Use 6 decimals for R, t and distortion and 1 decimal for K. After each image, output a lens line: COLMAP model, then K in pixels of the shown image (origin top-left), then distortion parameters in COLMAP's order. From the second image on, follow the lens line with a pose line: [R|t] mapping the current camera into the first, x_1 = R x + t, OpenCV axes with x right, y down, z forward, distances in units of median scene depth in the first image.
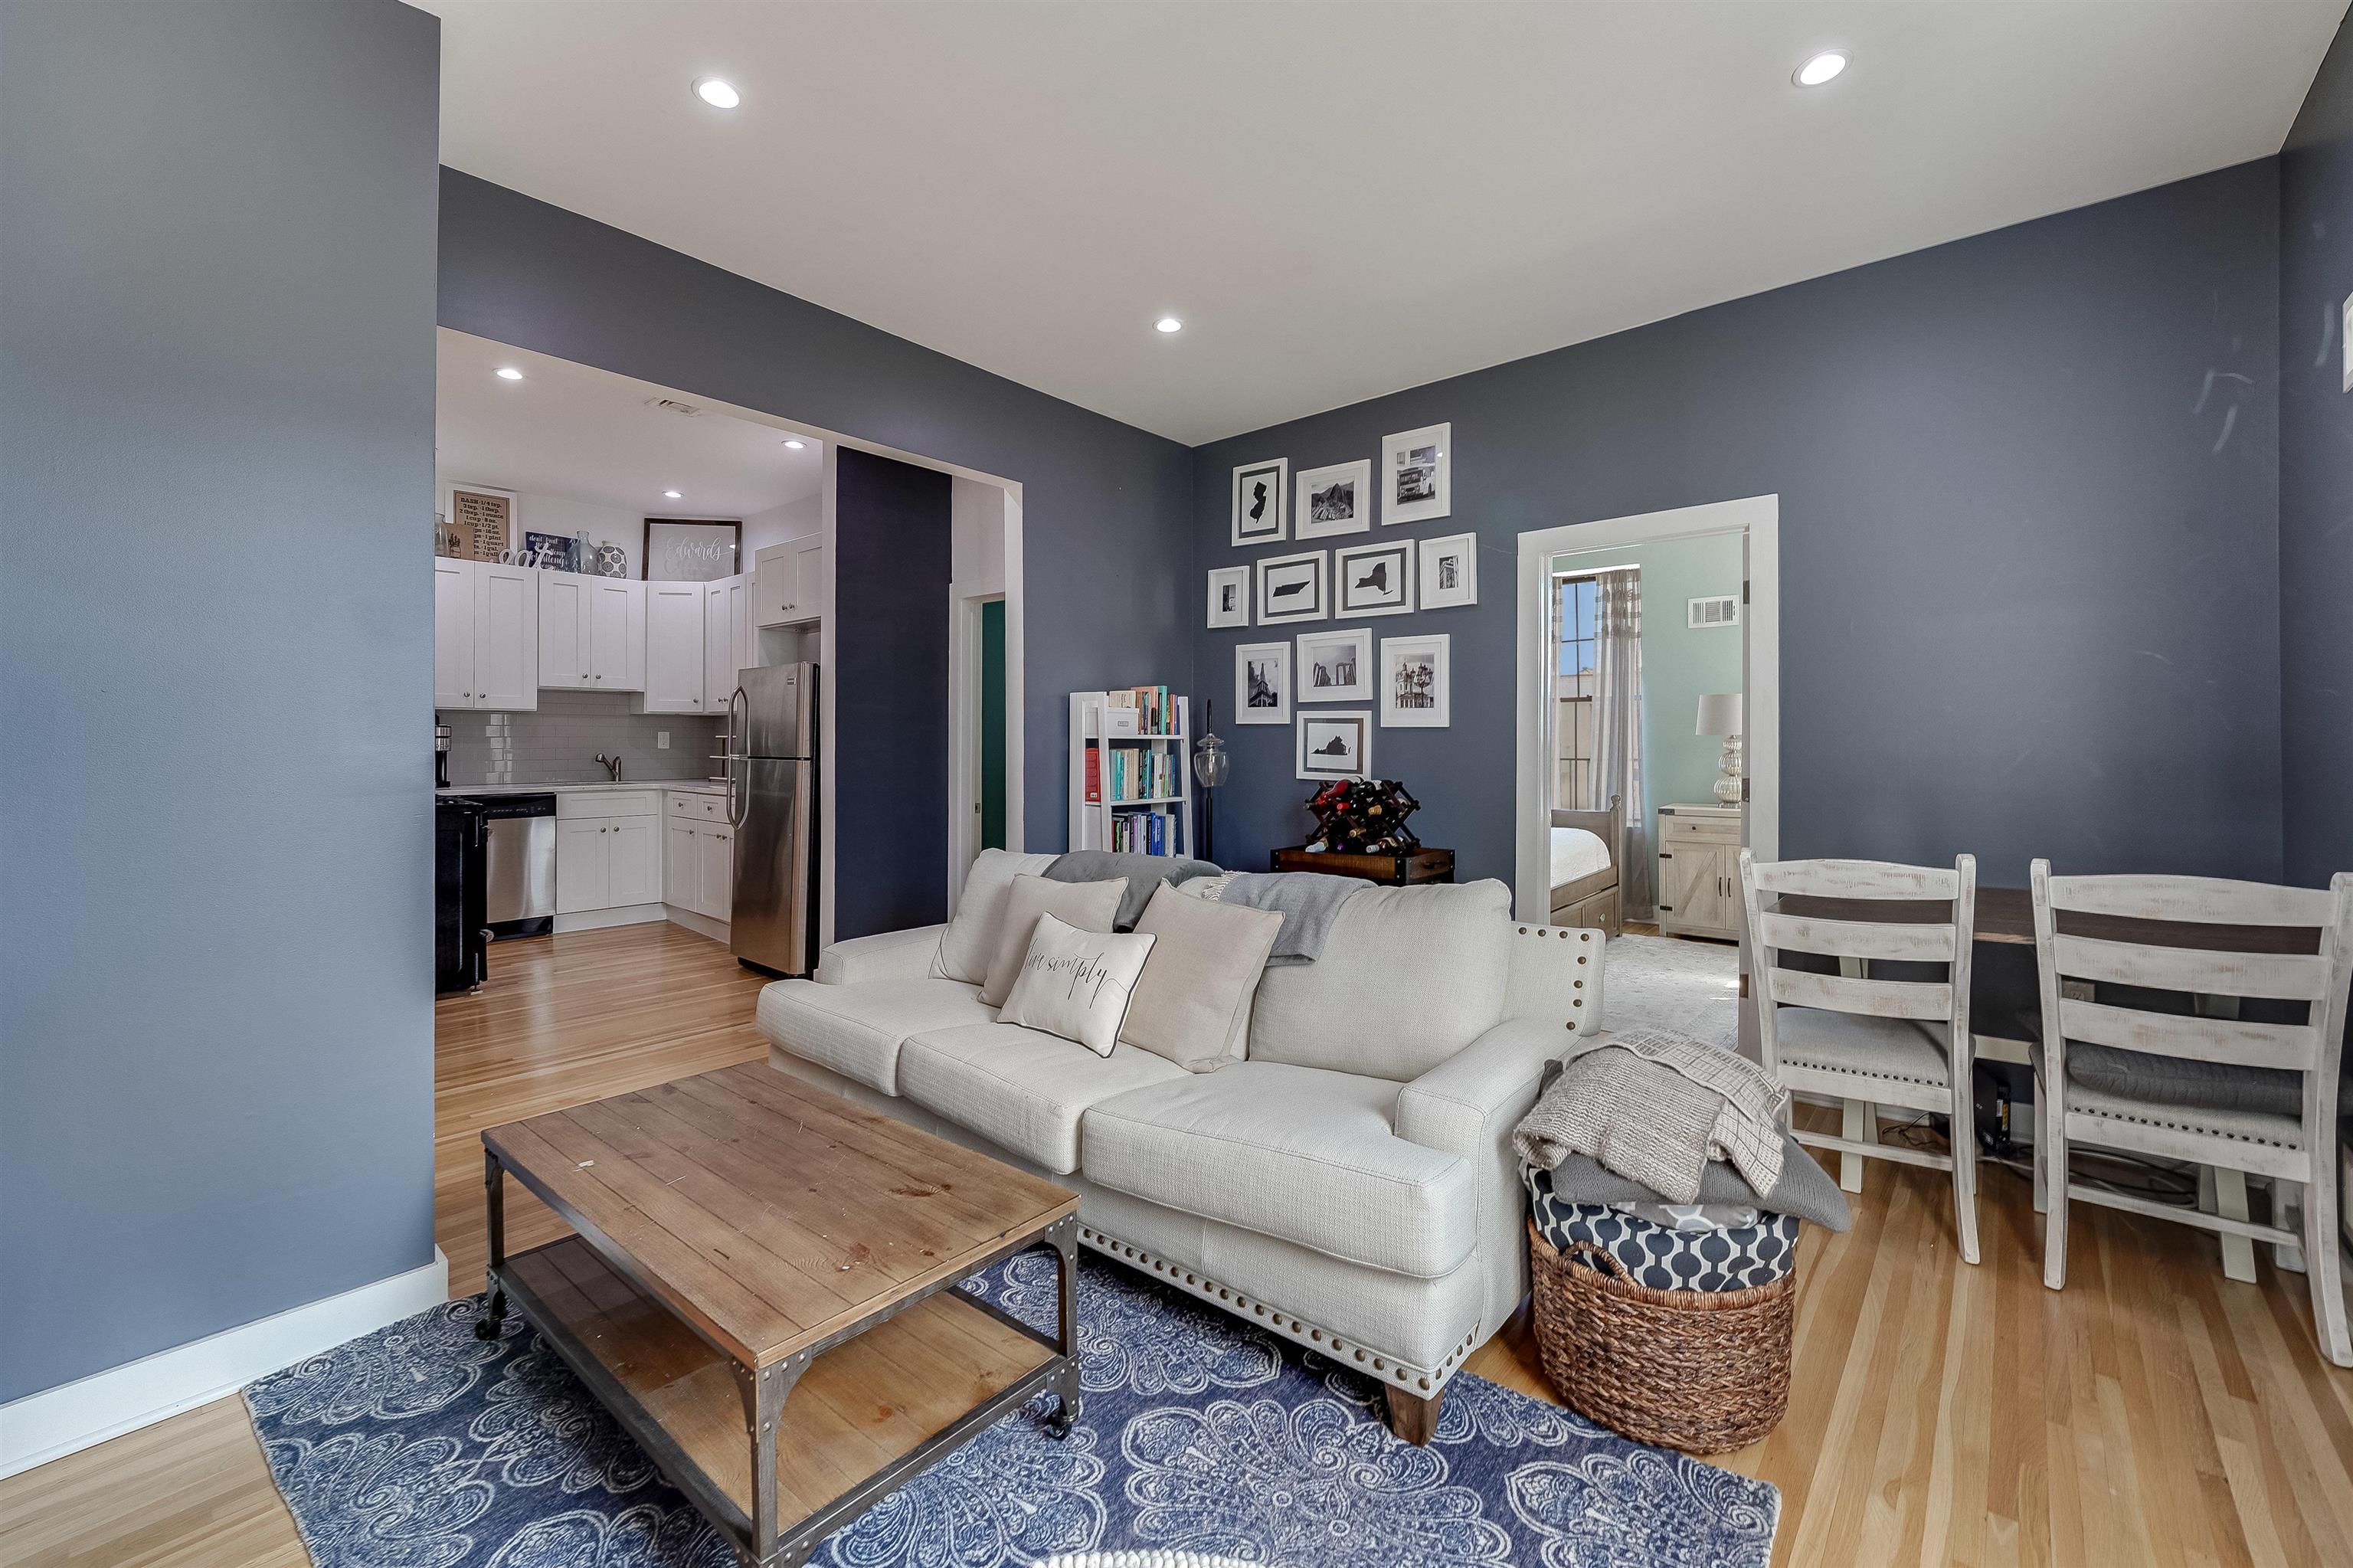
lens RADIAL K [[952.8, 0, 1188.5], [0, 952.8, 744.9], [0, 0, 1]] dist [-0.015558, 0.004046]
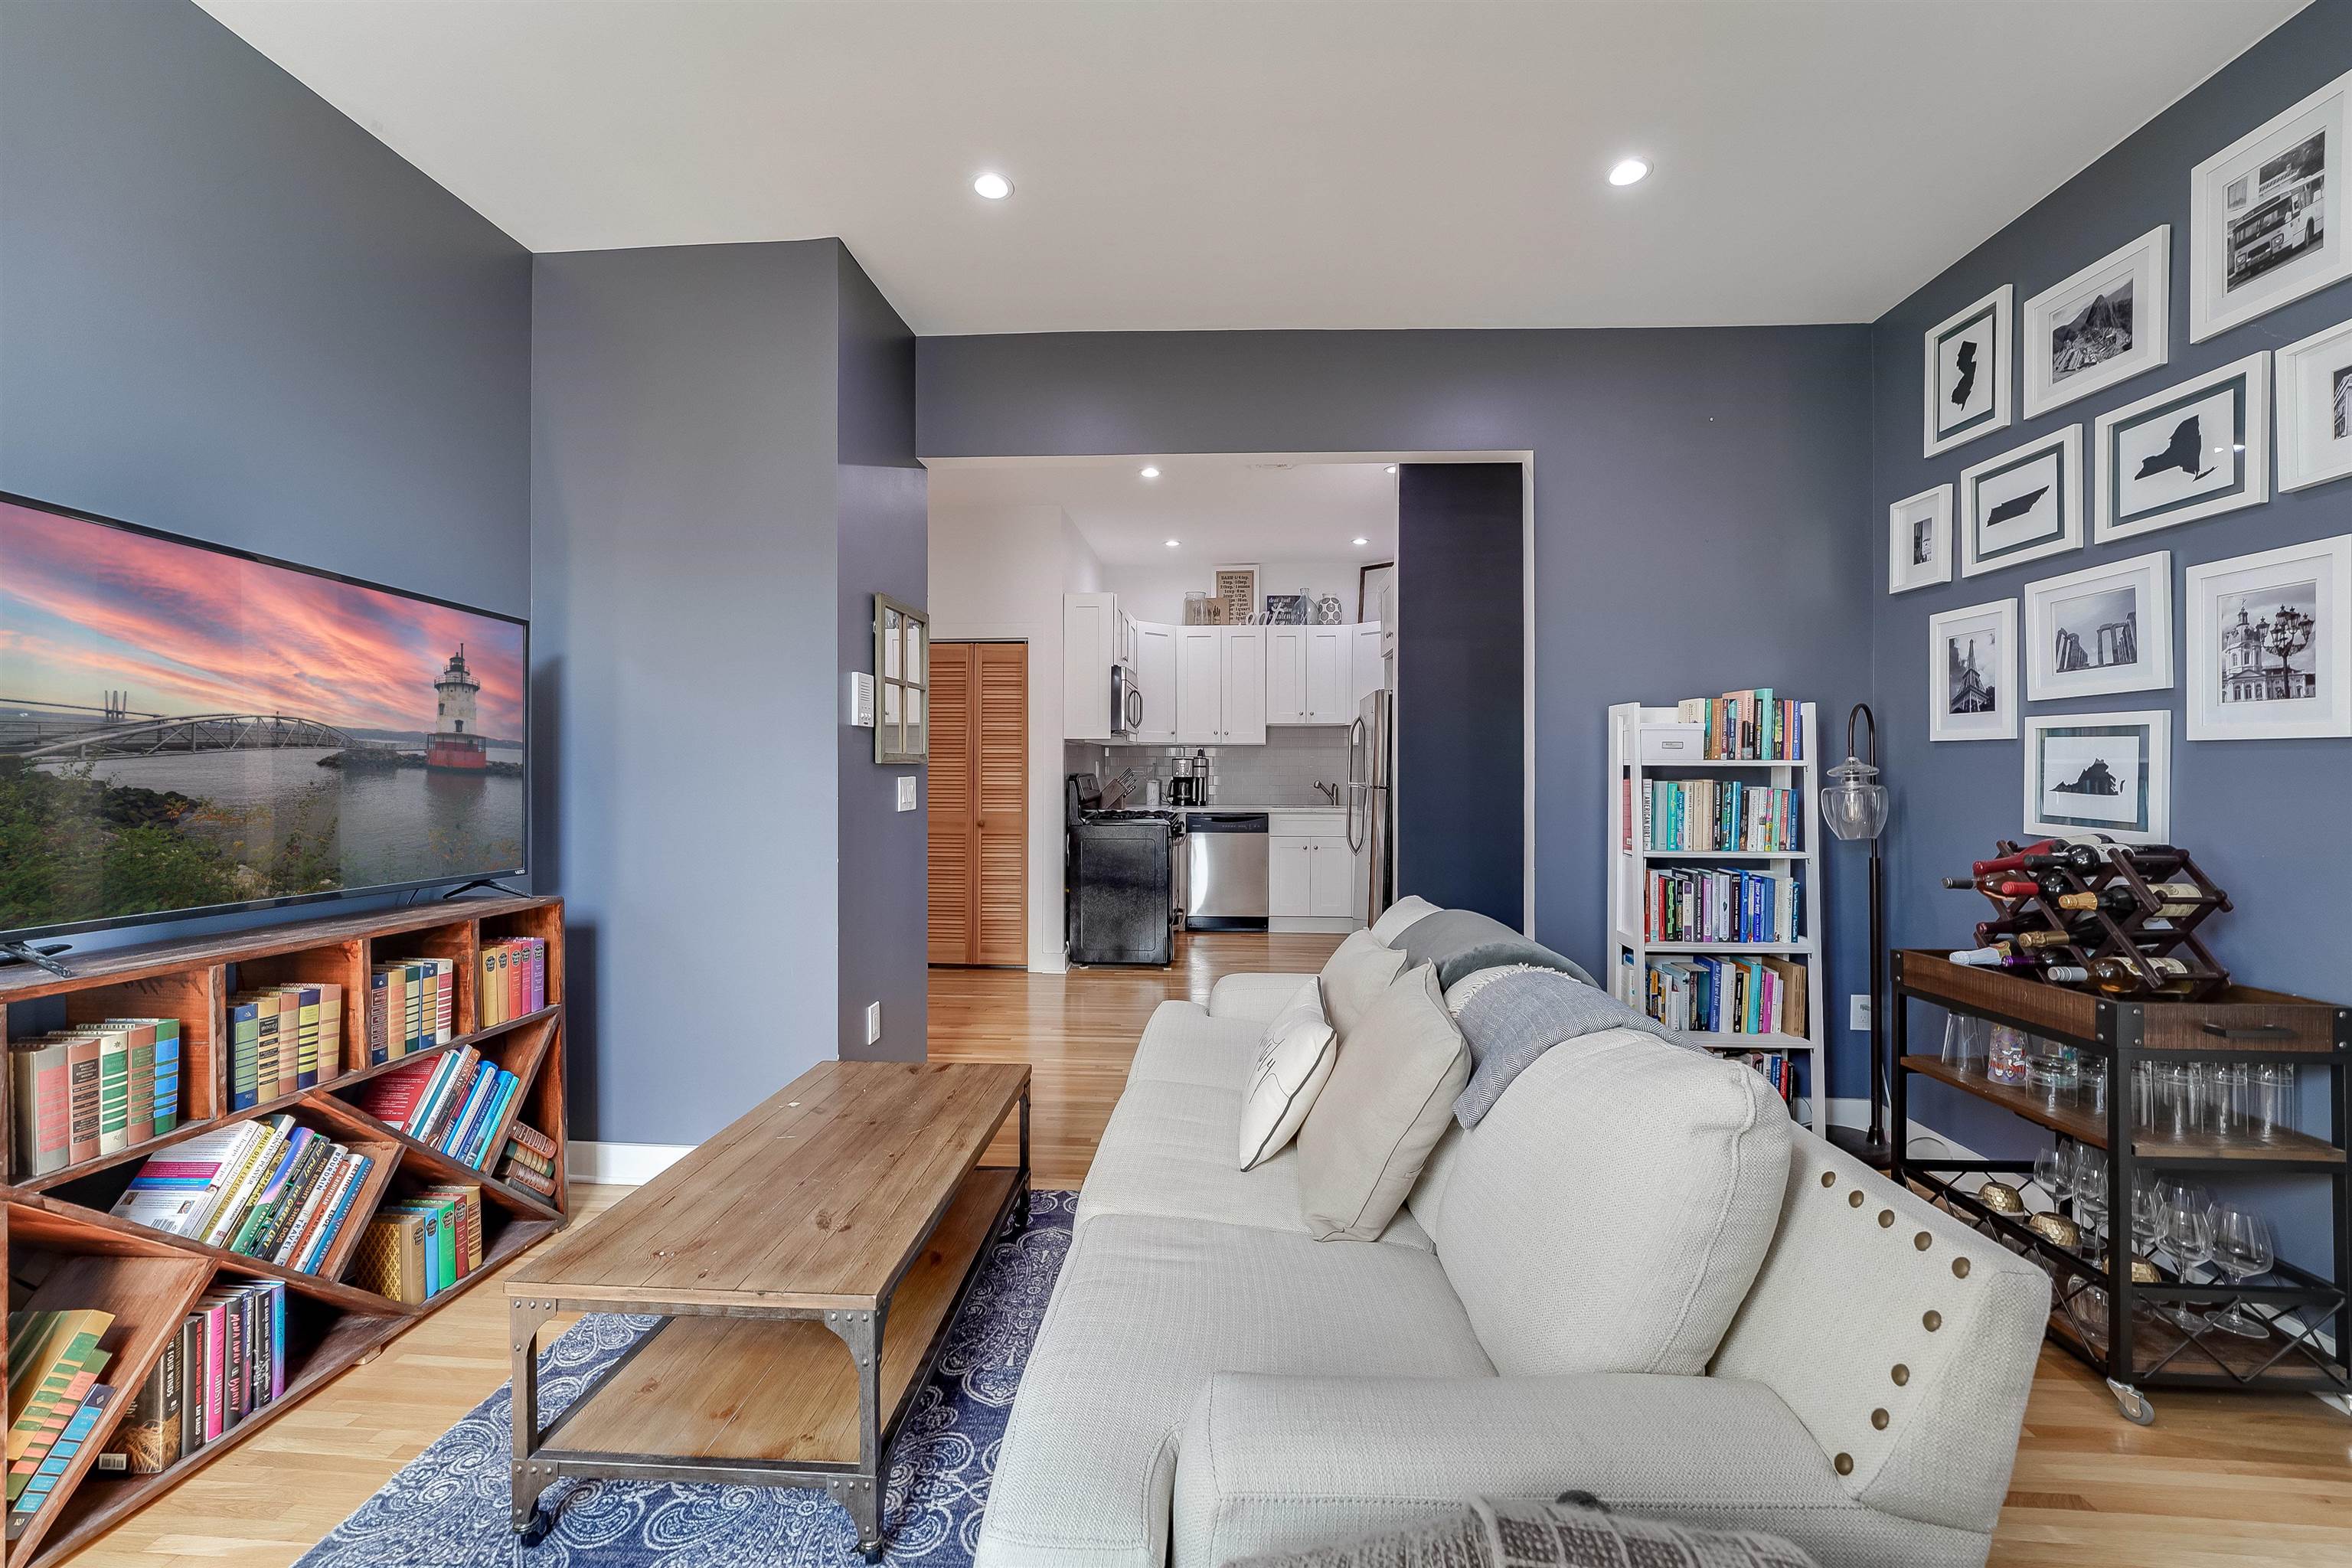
lens RADIAL K [[952.4, 0, 1182.6], [0, 952.4, 772.0], [0, 0, 1]] dist [-0.015558, 0.004046]
pose [[0.601128, 0.000490, -0.799153, 0.261756], [-0.003118, 0.999994, -0.001731, 0.000426], [0.799147, 0.003532, 0.601126, 0.249950]]
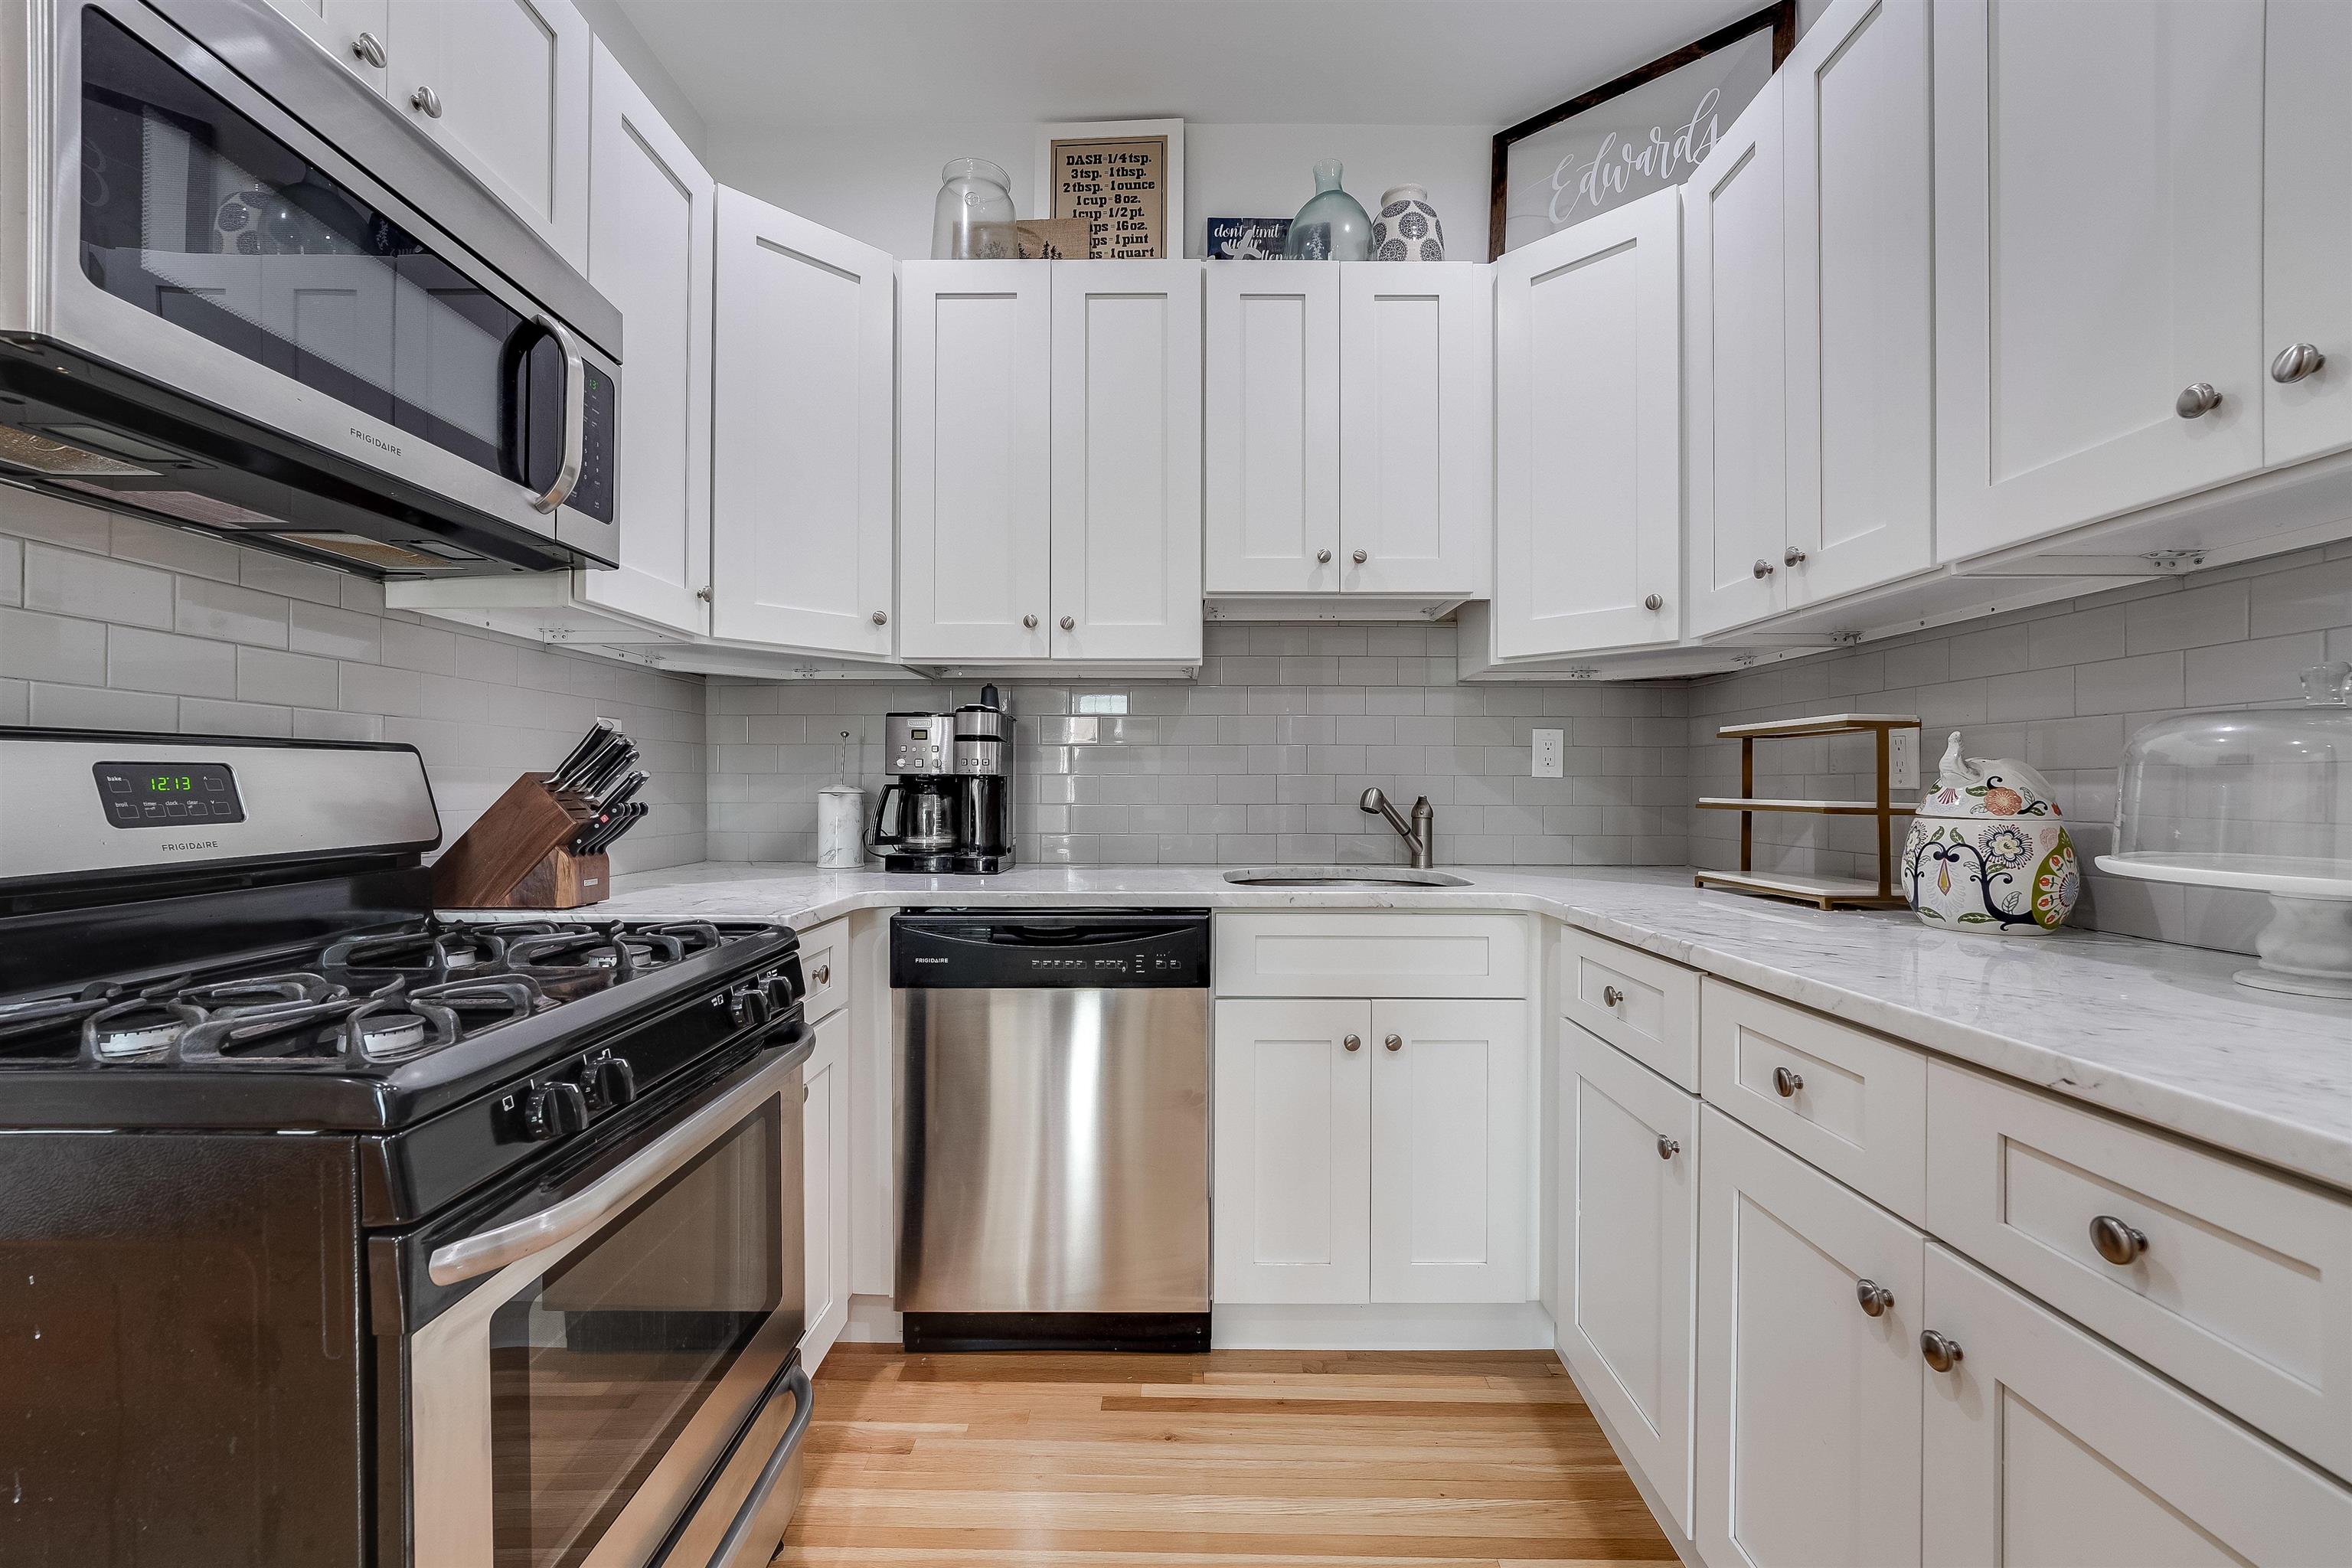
lens RADIAL K [[952.4, 0, 1172.6], [0, 952.4, 787.0], [0, 0, 1]] dist [-0.015558, 0.004046]
pose [[0.636890, -0.007303, -0.770920, -0.540080], [-0.002044, 0.999936, -0.011162, 0.016692], [0.770952, 0.008685, 0.636834, 0.975968]]
